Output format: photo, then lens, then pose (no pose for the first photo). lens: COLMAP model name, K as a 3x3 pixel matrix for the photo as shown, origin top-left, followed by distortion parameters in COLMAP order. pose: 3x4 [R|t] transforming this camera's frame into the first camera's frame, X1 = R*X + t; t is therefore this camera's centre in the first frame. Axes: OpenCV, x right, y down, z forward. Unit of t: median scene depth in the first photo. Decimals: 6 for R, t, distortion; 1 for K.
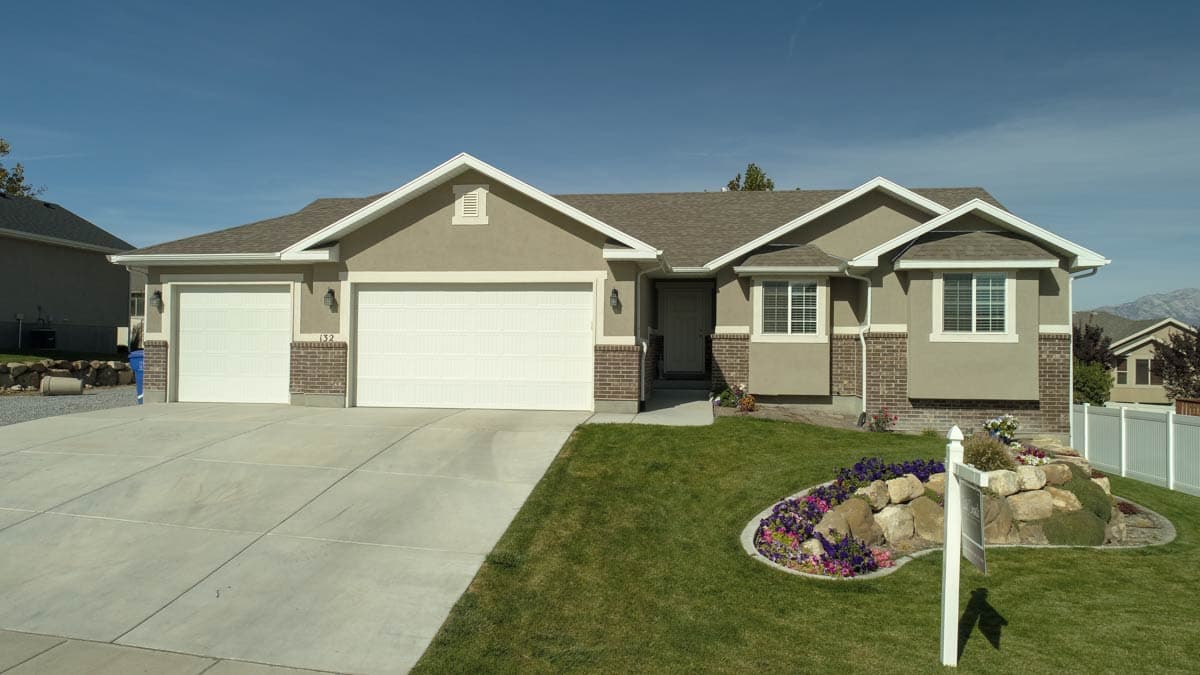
lens RADIAL K [[804.3, 0, 602.3], [0, 804.3, 343.8], [0, 0, 1]] dist [-0.001276, 0.001683]
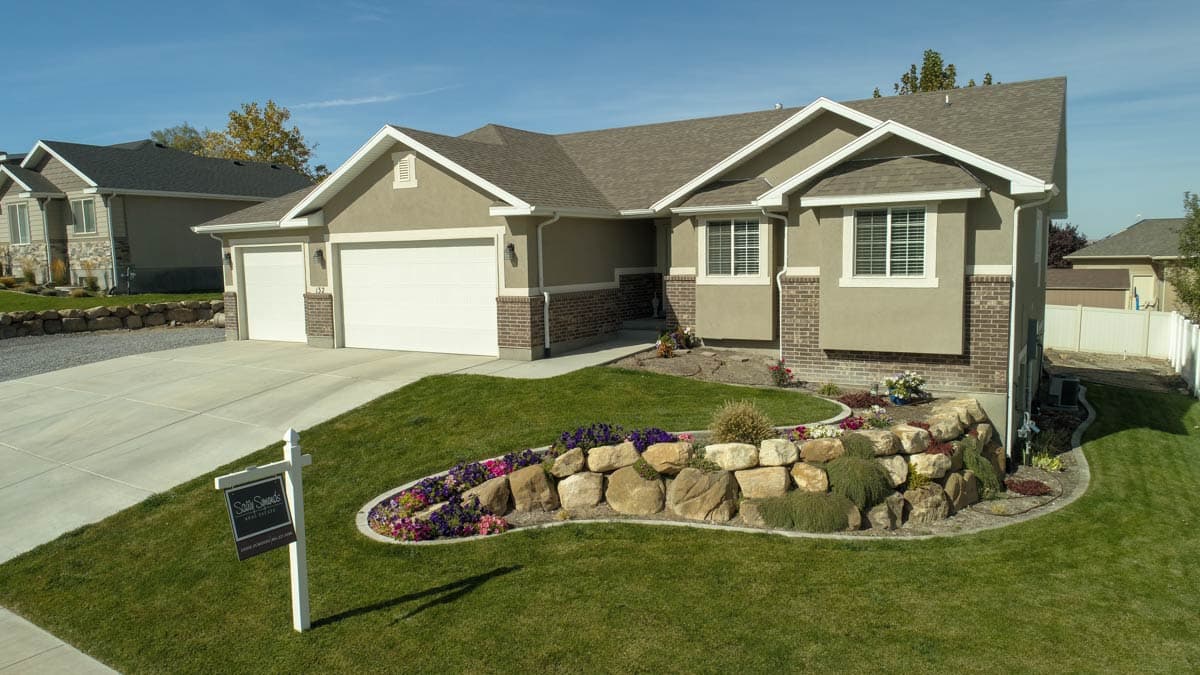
lens RADIAL K [[804.3, 0, 602.3], [0, 804.3, 343.8], [0, 0, 1]] dist [-0.001276, 0.001683]
pose [[0.917114, 0.015191, -0.398335, 0.526454], [0.034196, 0.992592, 0.116586, -0.053881], [0.397155, -0.120544, 0.909800, 0.067344]]
